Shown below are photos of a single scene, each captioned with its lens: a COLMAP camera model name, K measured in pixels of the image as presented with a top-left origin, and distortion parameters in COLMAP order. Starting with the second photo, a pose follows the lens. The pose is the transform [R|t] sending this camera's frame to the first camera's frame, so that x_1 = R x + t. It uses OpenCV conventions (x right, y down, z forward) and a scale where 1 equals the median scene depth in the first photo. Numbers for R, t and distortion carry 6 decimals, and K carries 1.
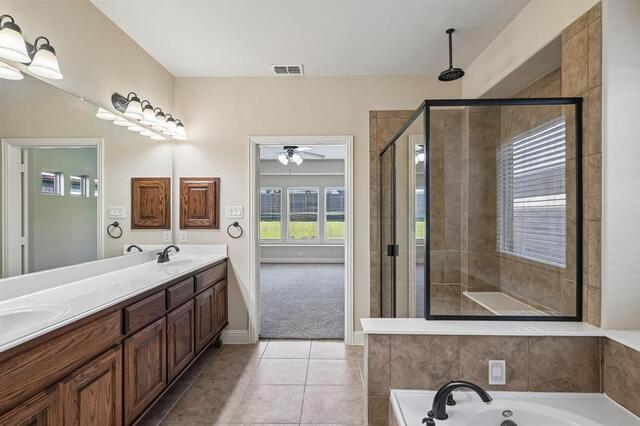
lens RADIAL K [[313.3, 0, 323.1], [0, 313.3, 217.0], [0, 0, 1]] dist [0.002507, 0.000207]
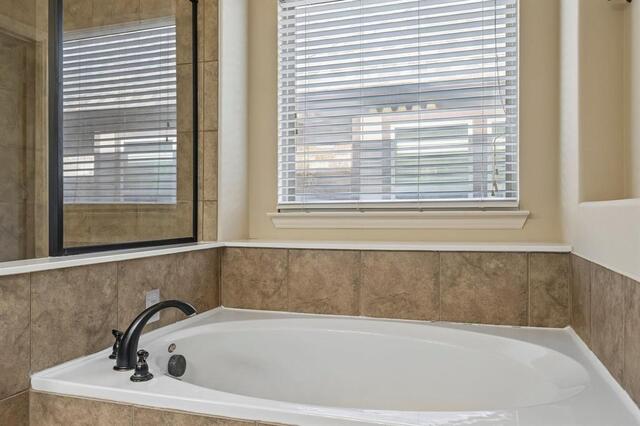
lens RADIAL K [[461.7, 0, 320.6], [0, 461.7, 210.1], [0, 0, 1]] dist [0.005390, 0.005000]
pose [[0.295596, -0.006799, 0.955289, -0.390916], [0.005031, 0.999972, 0.005560, 0.250229], [-0.955300, 0.003163, 0.295622, 0.267497]]
